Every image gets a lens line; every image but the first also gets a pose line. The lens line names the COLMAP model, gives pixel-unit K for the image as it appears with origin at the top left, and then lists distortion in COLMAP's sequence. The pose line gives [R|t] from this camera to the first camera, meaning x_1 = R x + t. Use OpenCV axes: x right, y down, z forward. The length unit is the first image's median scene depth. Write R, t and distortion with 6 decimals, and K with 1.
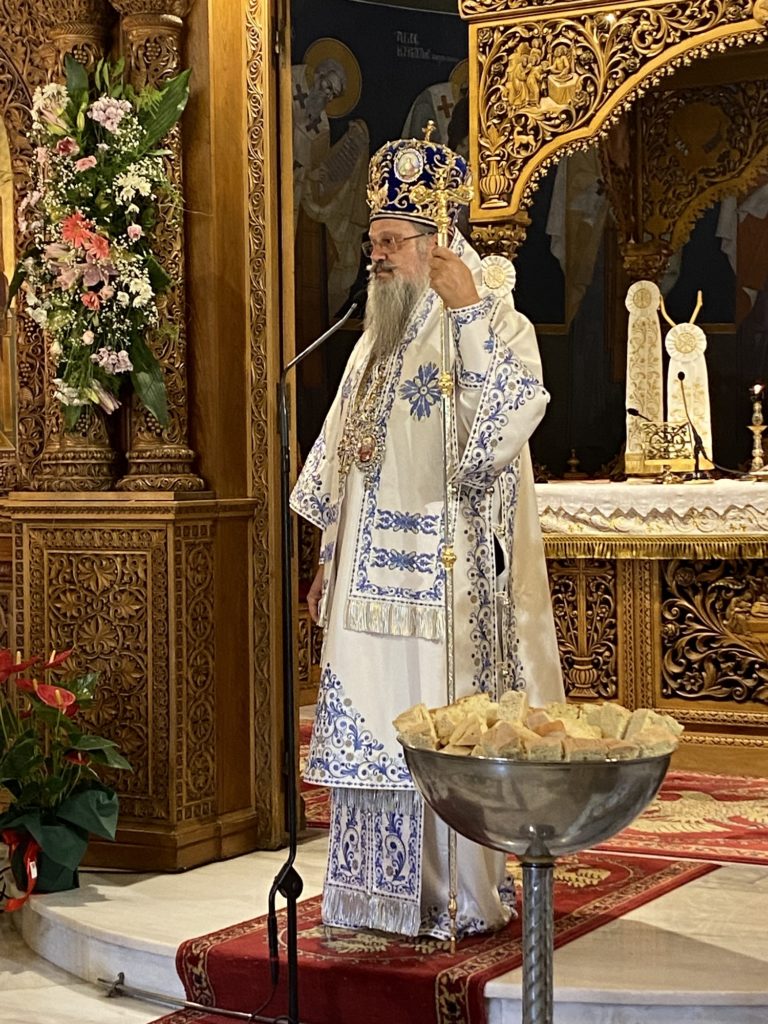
lens RADIAL K [[2069.1, 0, 384.0], [0, 2069.1, 512.0], [0, 0, 1]] dist [0.179162, -0.418393]
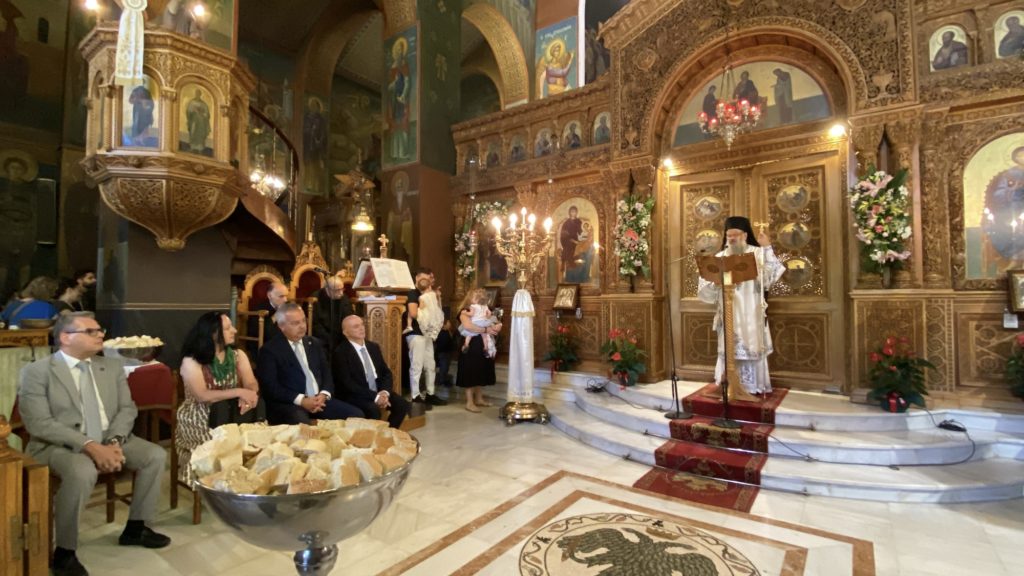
lens RADIAL K [[474.5, 0, 511.1], [0, 474.5, 289.7], [0, 0, 1]] dist [0.040825, -0.038173]
pose [[0.993939, 0.006586, -0.109731, -0.212643], [-0.012039, 0.998721, -0.049103, 0.025148], [0.109267, 0.050126, 0.992748, -0.003438]]
